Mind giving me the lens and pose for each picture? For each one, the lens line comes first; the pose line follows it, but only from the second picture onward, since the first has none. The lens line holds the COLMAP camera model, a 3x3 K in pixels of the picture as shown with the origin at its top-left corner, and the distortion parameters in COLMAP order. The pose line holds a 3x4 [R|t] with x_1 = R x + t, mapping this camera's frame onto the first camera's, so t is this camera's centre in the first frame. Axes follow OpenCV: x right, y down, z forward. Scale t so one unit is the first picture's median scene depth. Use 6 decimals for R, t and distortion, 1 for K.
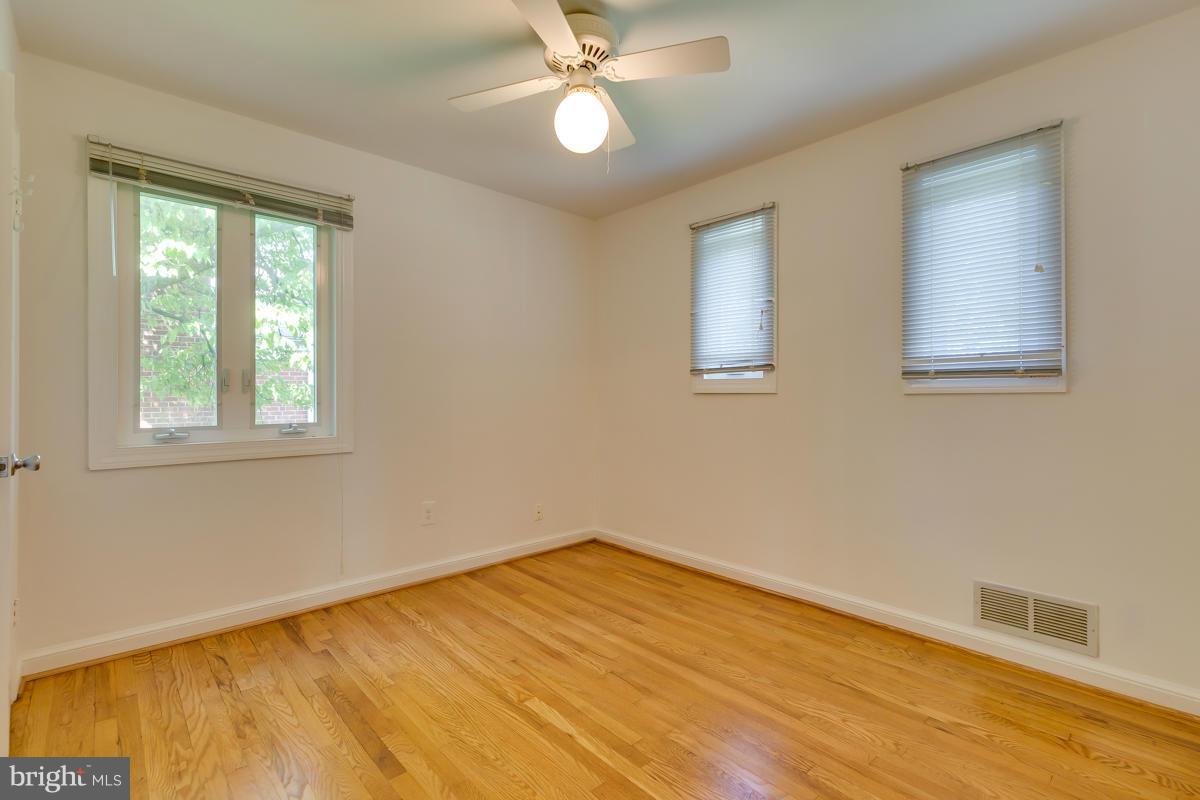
lens RADIAL K [[547.4, 0, 600.0], [0, 547.4, 400.0], [0, 0, 1]] dist [-0.002056, -0.000066]
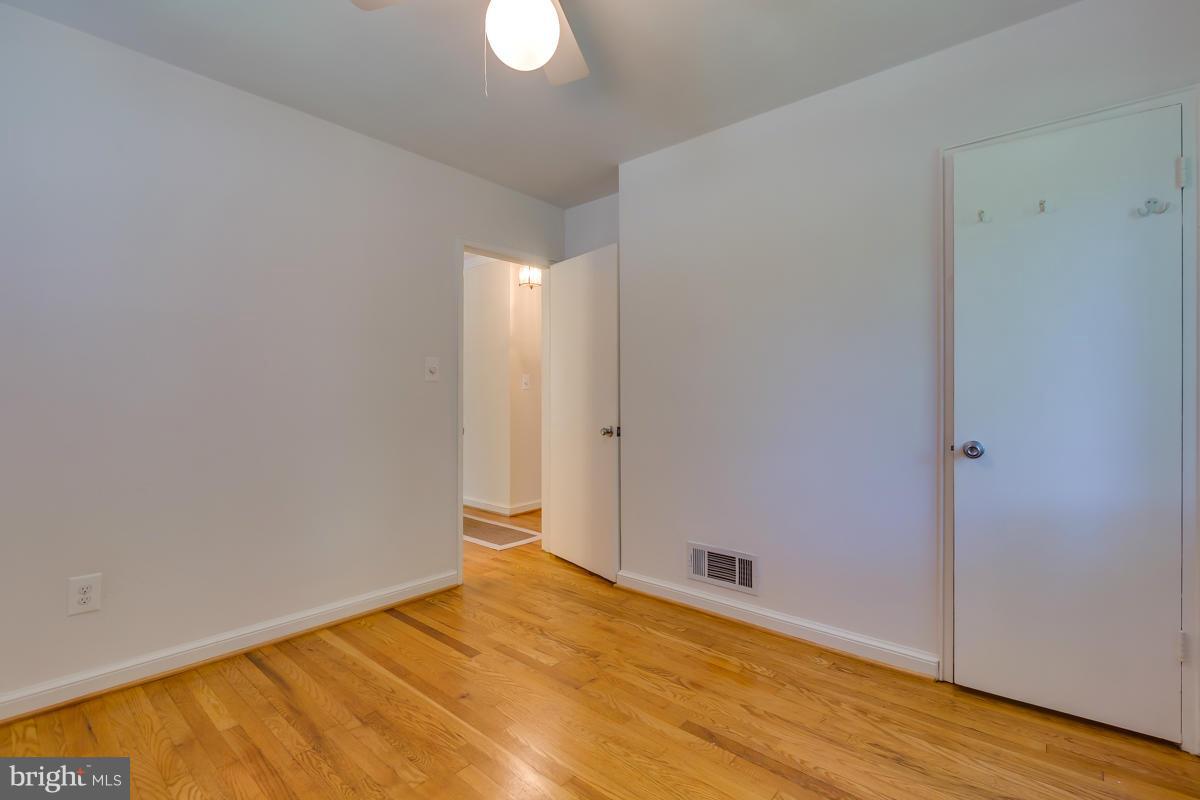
lens RADIAL K [[547.4, 0, 600.0], [0, 547.4, 400.0], [0, 0, 1]] dist [-0.002056, -0.000066]
pose [[-0.994312, 0.005684, -0.106359, -0.070031], [0.004872, 0.999957, 0.007891, -0.011280], [0.106400, 0.007328, -0.994296, 1.993627]]
